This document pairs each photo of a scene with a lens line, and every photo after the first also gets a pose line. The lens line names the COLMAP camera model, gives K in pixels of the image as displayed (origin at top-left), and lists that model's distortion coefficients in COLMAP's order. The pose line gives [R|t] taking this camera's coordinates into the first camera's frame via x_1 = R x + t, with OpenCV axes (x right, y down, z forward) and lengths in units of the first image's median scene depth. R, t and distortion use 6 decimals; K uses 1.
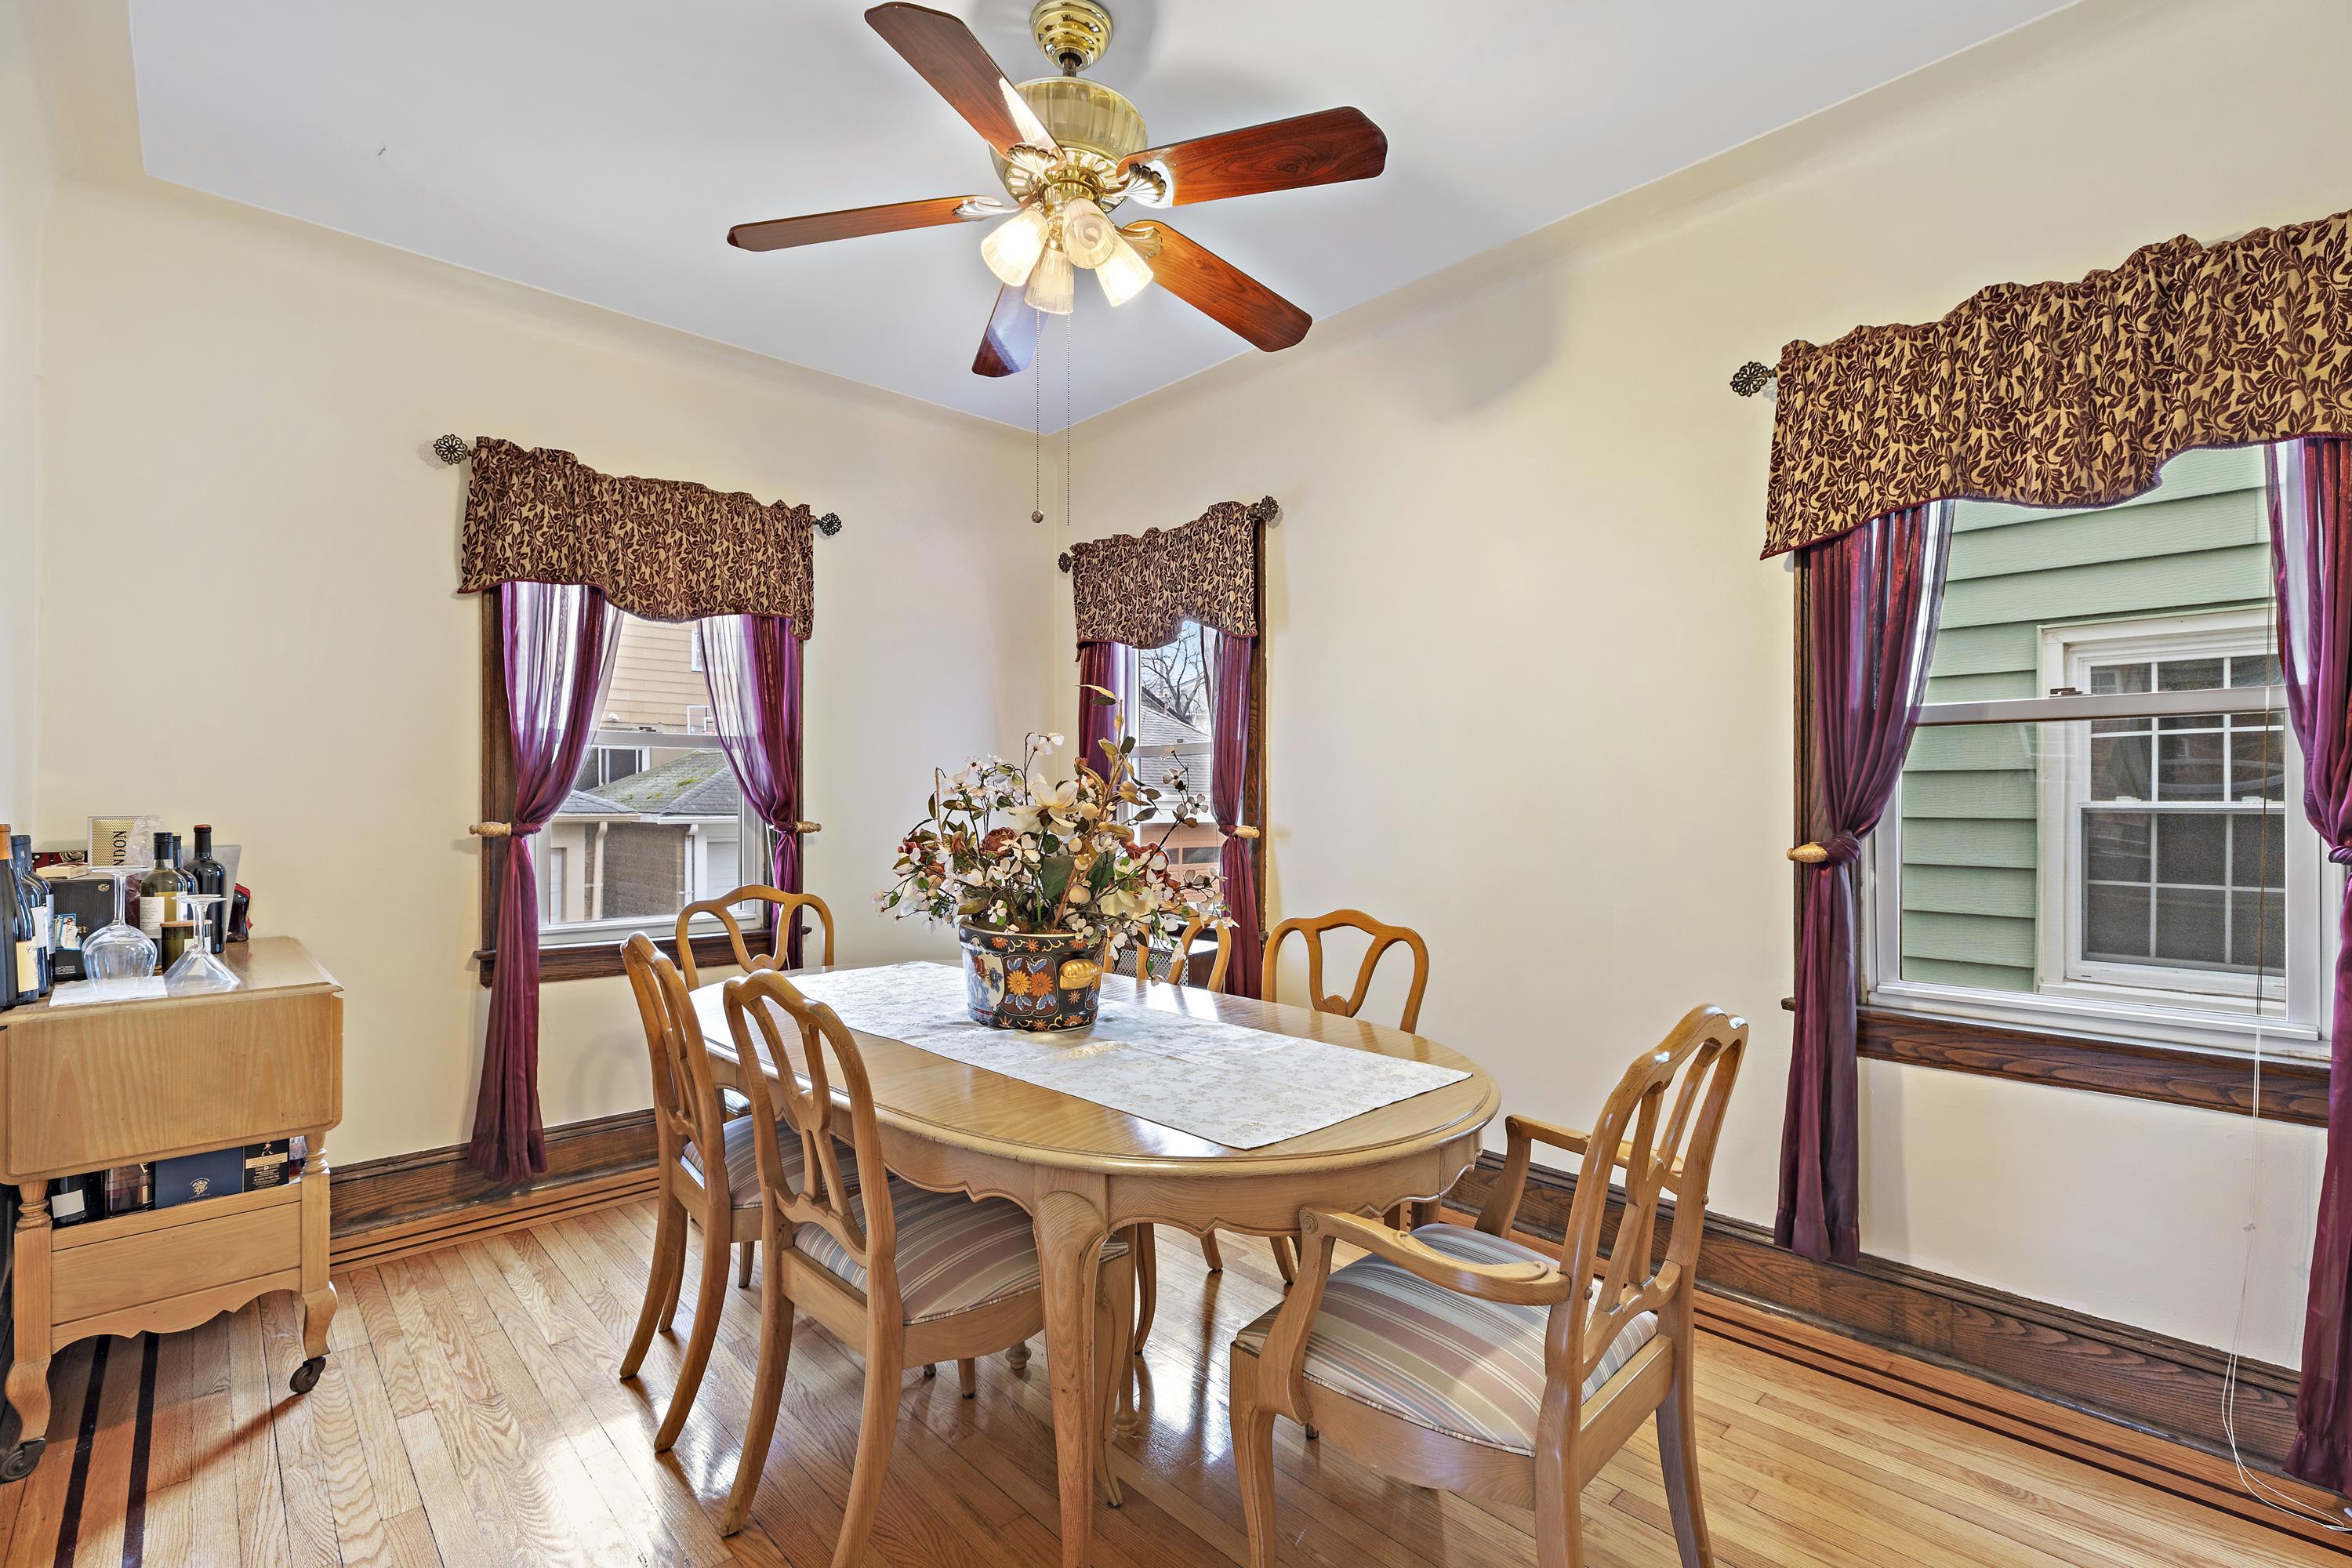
lens RADIAL K [[1057.4, 0, 1176.4], [0, 1057.4, 798.1], [0, 0, 1]] dist [-0.000652, 0.000079]
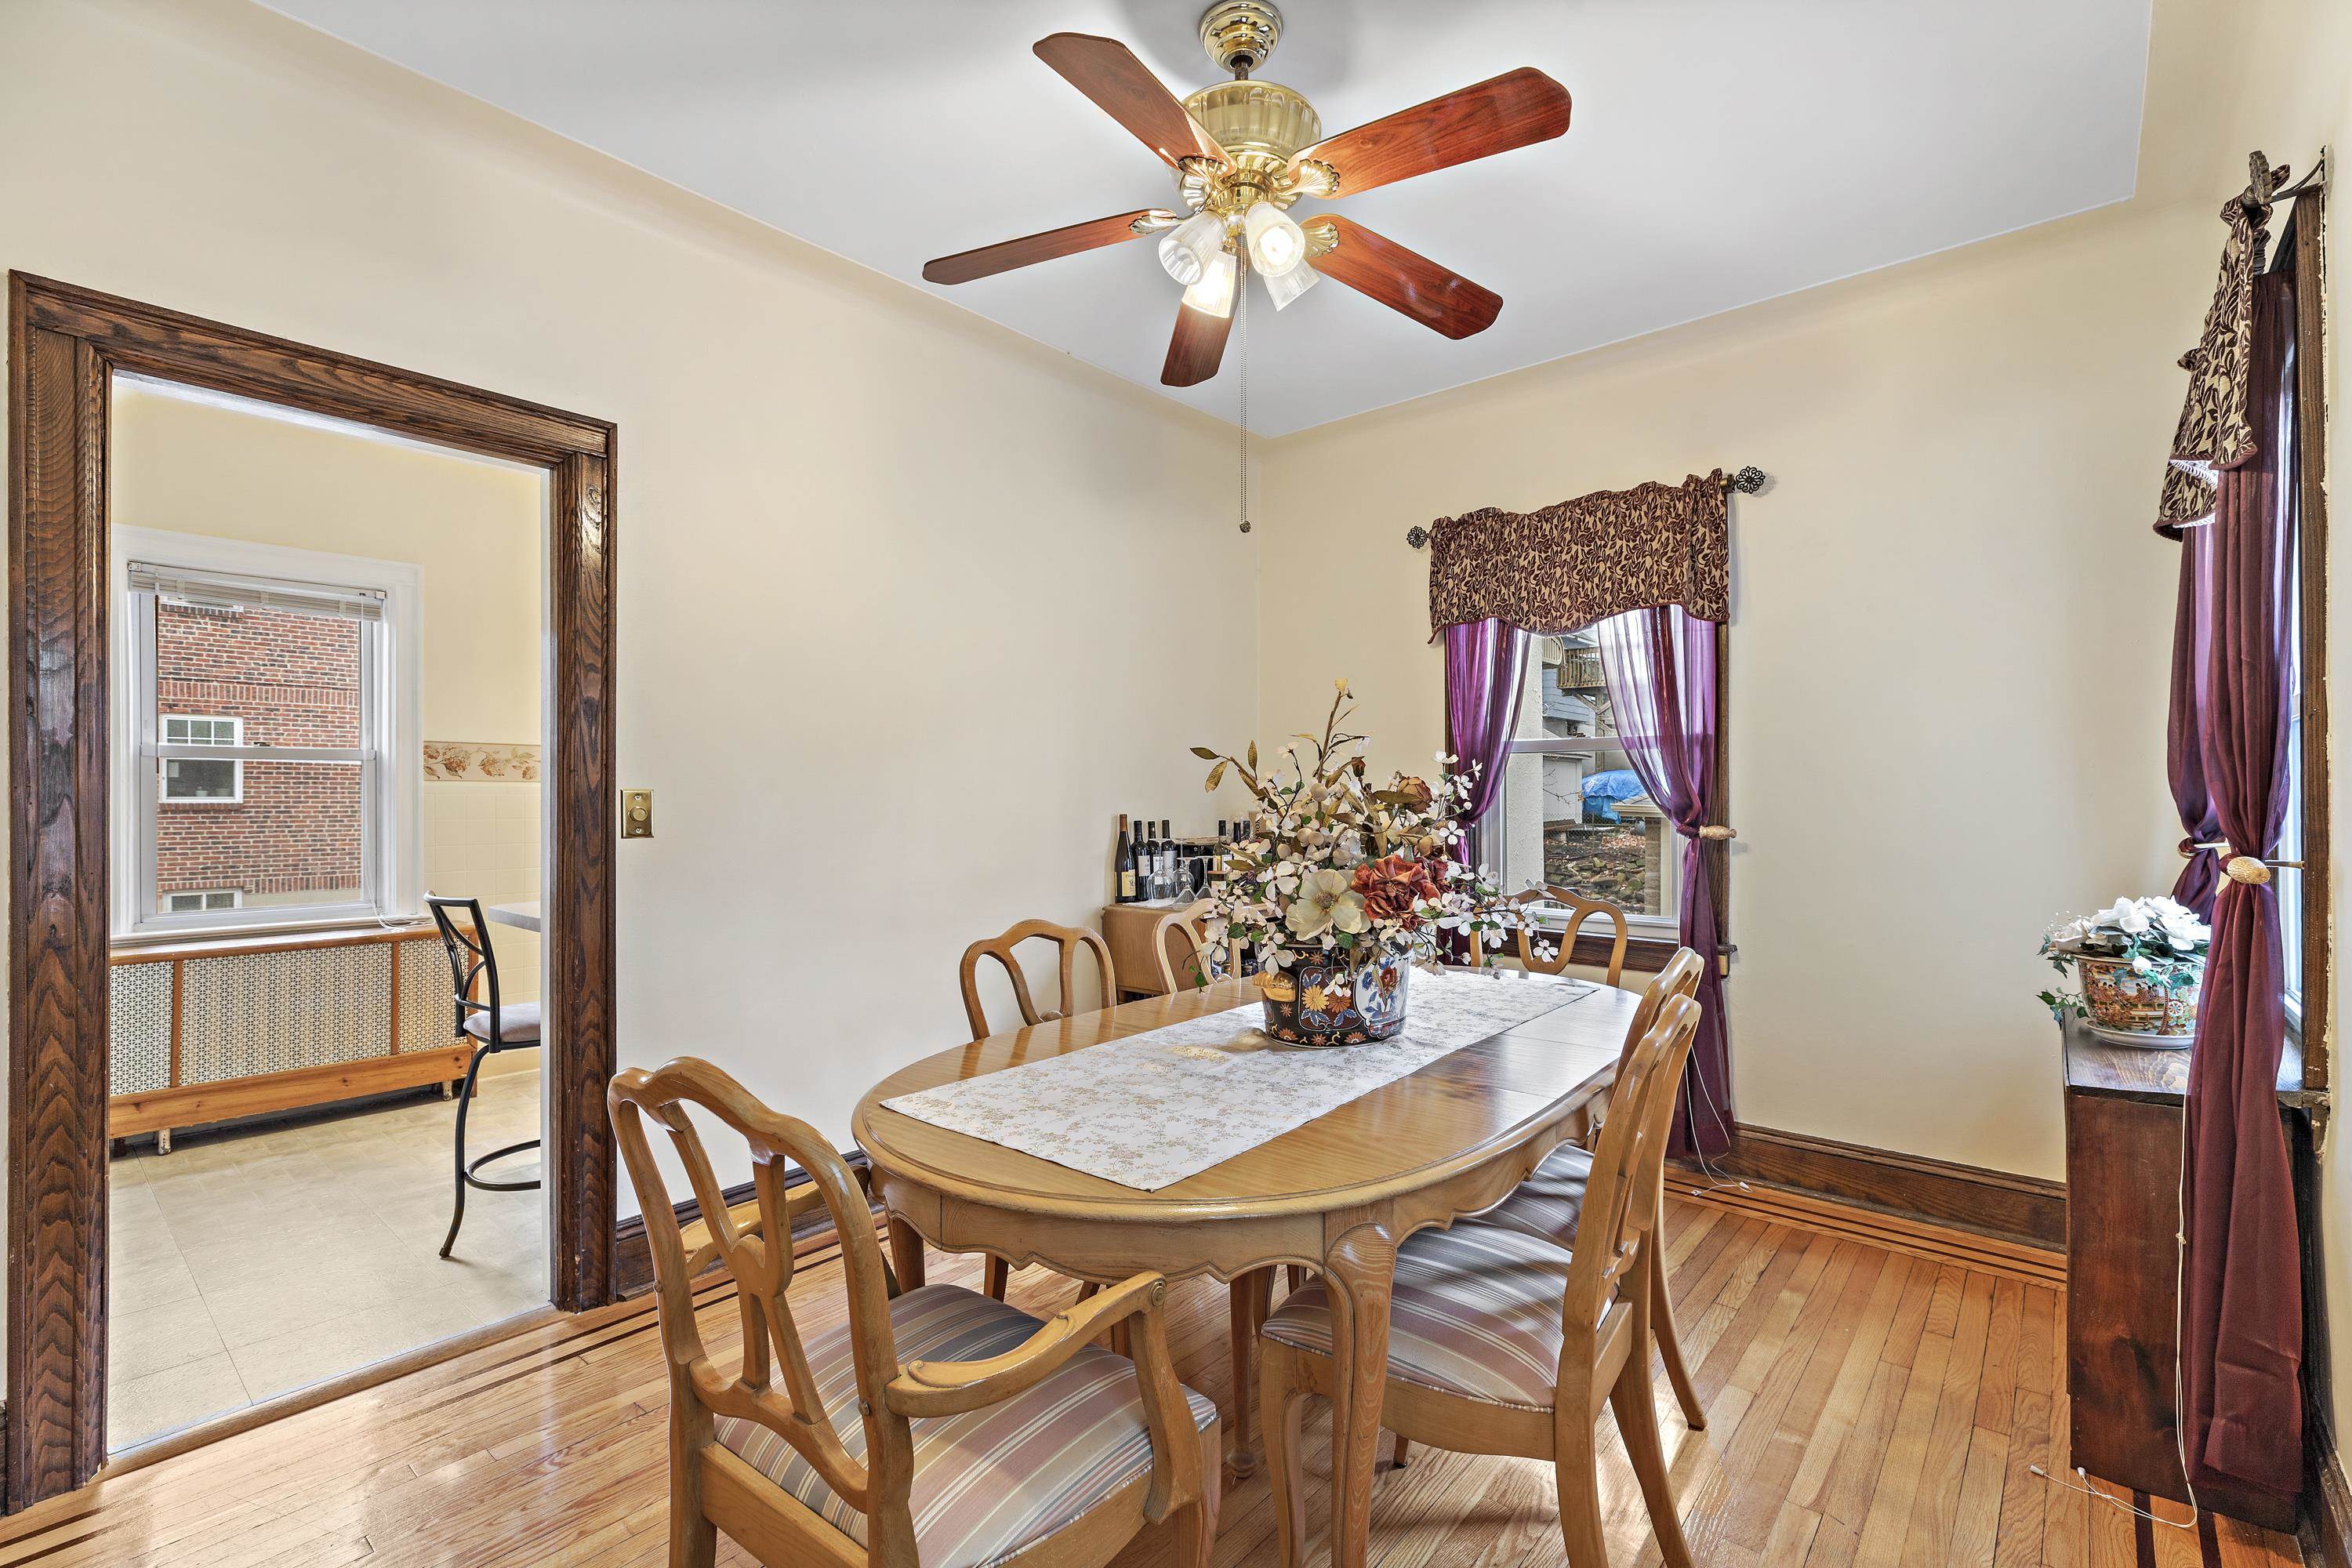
lens RADIAL K [[1057.4, 0, 1176.4], [0, 1057.4, 798.1], [0, 0, 1]] dist [-0.000652, 0.000079]
pose [[0.108757, -0.003060, -0.994064, 0.558596], [0.003101, 0.999991, -0.002739, -0.001328], [0.994064, -0.002785, 0.108766, 0.526895]]
